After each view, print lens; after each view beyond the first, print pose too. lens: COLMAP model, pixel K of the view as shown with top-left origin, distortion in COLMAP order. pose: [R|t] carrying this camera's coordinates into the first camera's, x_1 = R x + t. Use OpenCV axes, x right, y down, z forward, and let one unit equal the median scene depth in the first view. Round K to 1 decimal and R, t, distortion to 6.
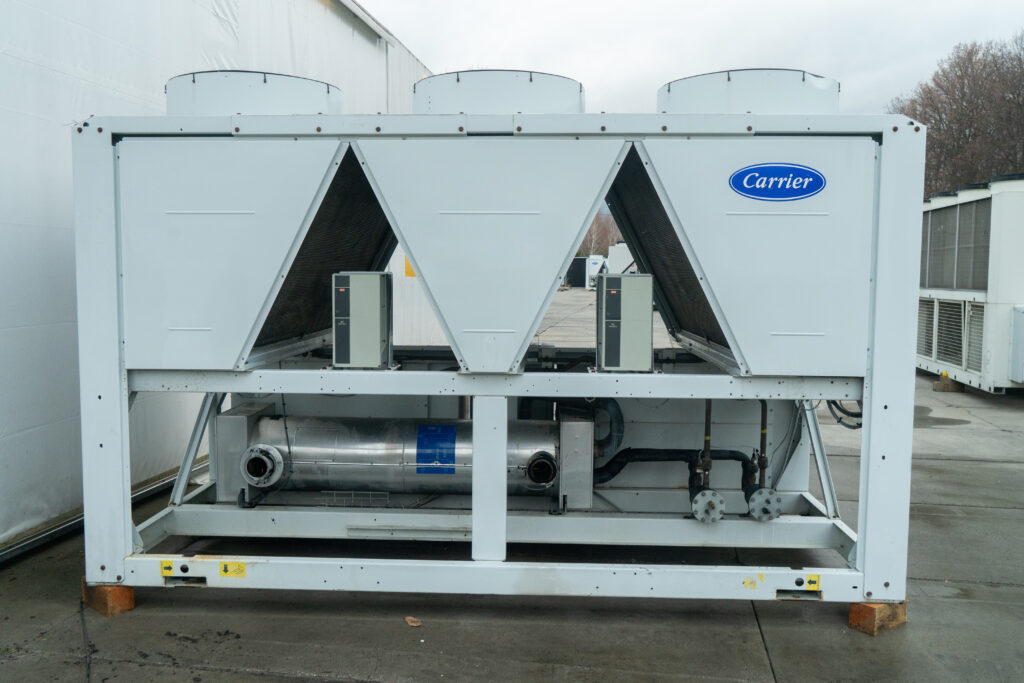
lens RADIAL K [[868.5, 0, 512.6], [0, 868.5, 330.1], [0, 0, 1]] dist [-0.001533, 0.005956]
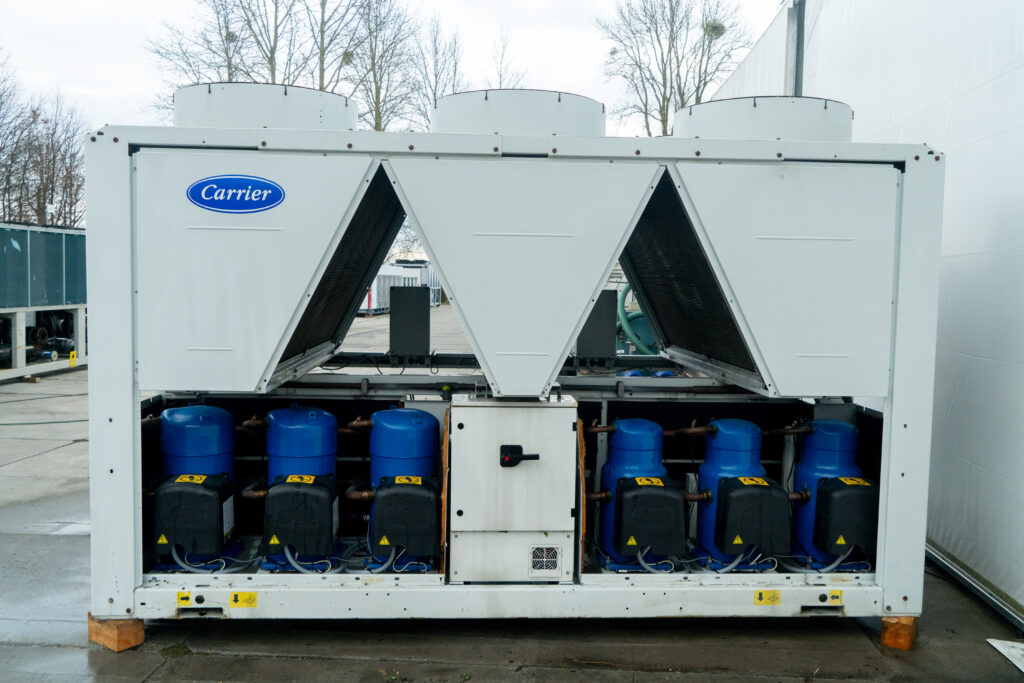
lens RADIAL K [[863.8, 0, 512.0], [0, 863.8, 341.5], [0, 0, 1]] dist [0.094701, -0.177488]
pose [[0.995545, 0.003550, 0.094224, -0.133046], [-0.002665, 0.999951, -0.009514, -0.001139], [-0.094253, 0.009220, 0.995506, 0.006183]]
